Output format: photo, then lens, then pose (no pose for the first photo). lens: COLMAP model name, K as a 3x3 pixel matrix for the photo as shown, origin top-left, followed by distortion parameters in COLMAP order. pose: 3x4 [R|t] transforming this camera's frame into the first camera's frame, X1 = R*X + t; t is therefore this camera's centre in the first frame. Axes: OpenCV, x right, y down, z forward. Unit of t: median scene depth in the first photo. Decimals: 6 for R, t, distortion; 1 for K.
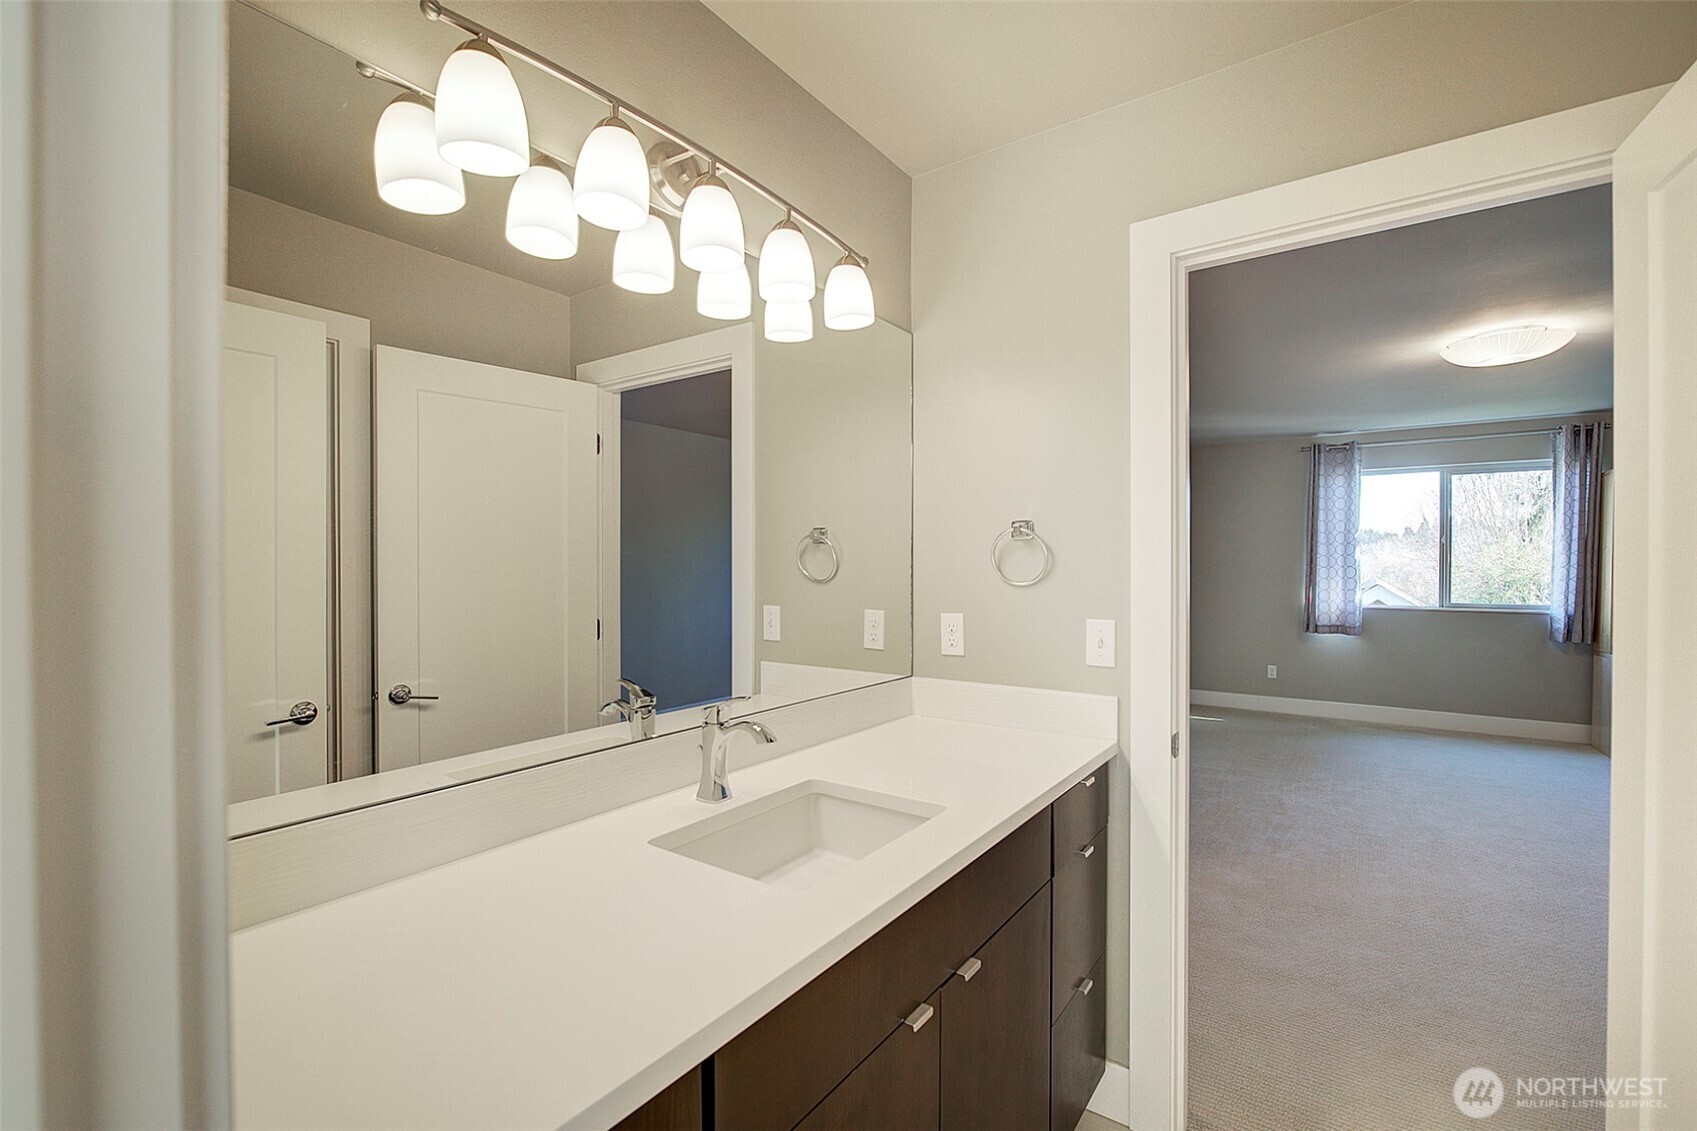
lens RADIAL K [[727.4, 0, 845.4], [0, 727.4, 569.6], [0, 0, 1]] dist [0.001865, 0.003802]
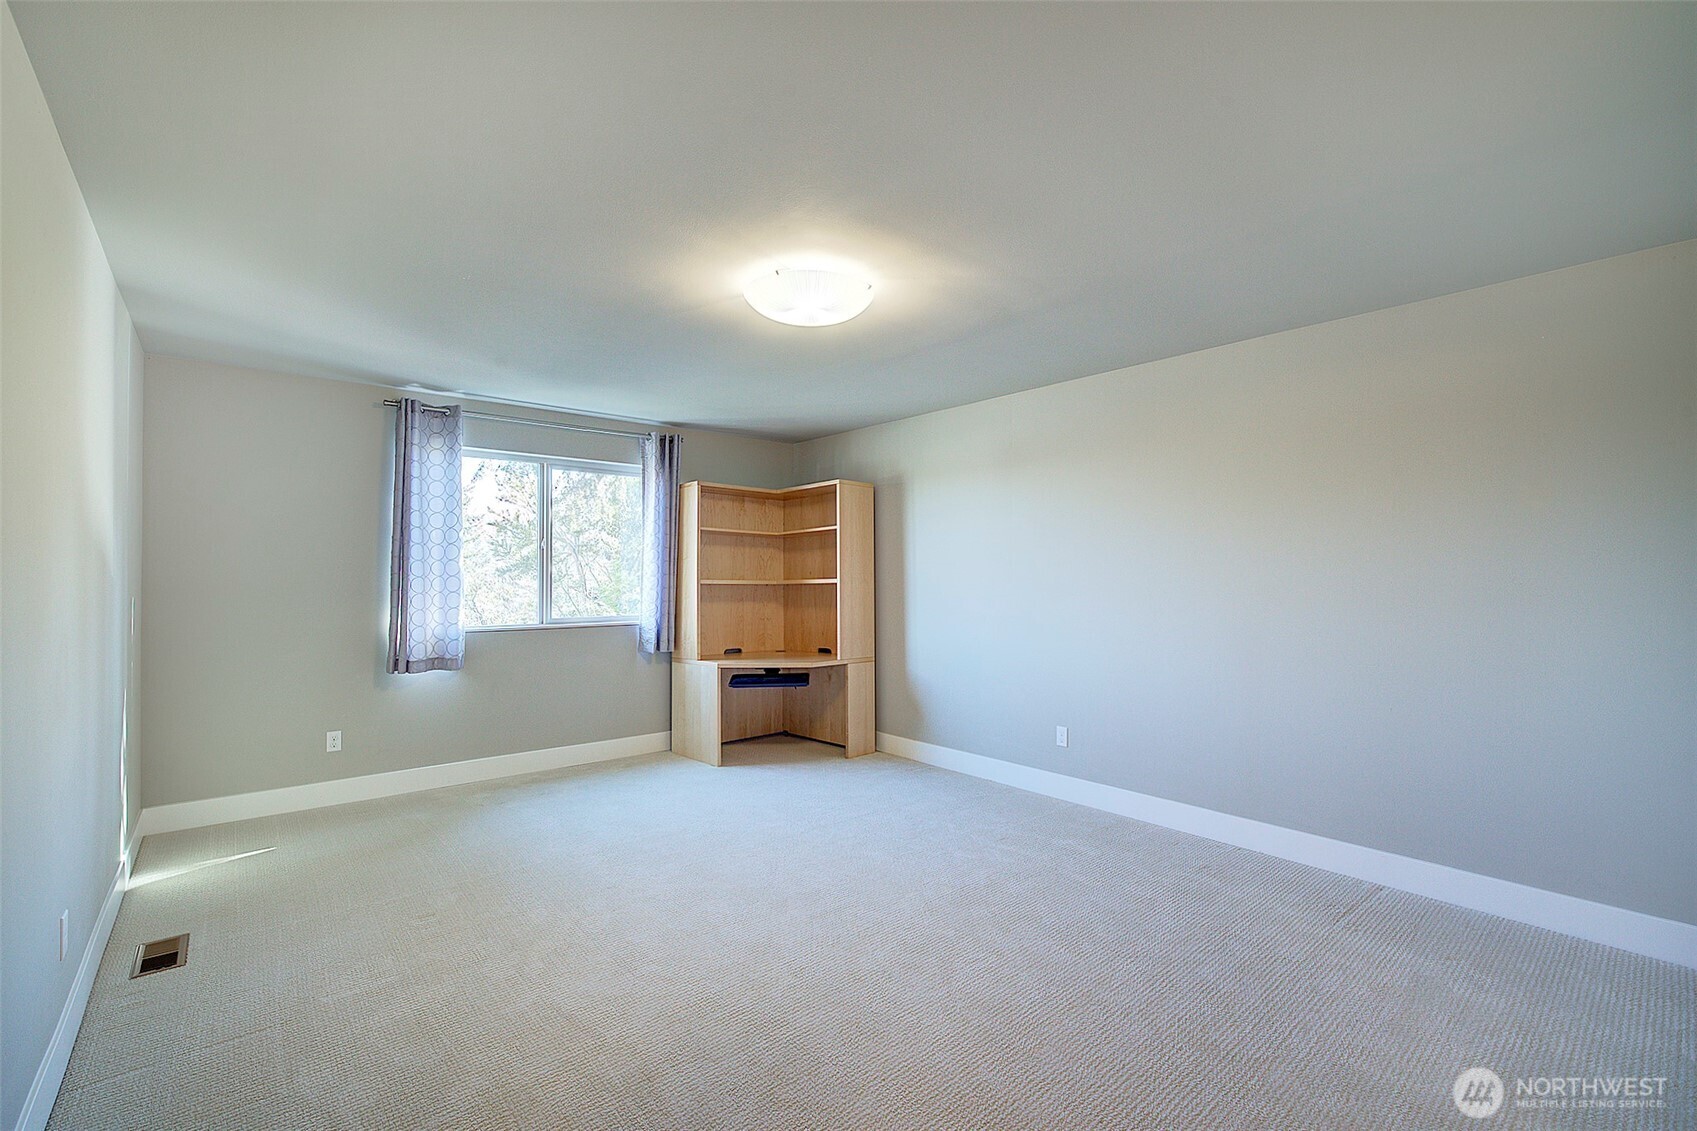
lens RADIAL K [[727.4, 0, 840.4], [0, 727.4, 567.1], [0, 0, 1]] dist [0.001865, 0.003802]
pose [[0.238685, 0.006885, 0.971073, 0.076718], [0.003896, 0.999960, -0.008048, -0.005896], [-0.971089, 0.005704, 0.238648, 0.447393]]
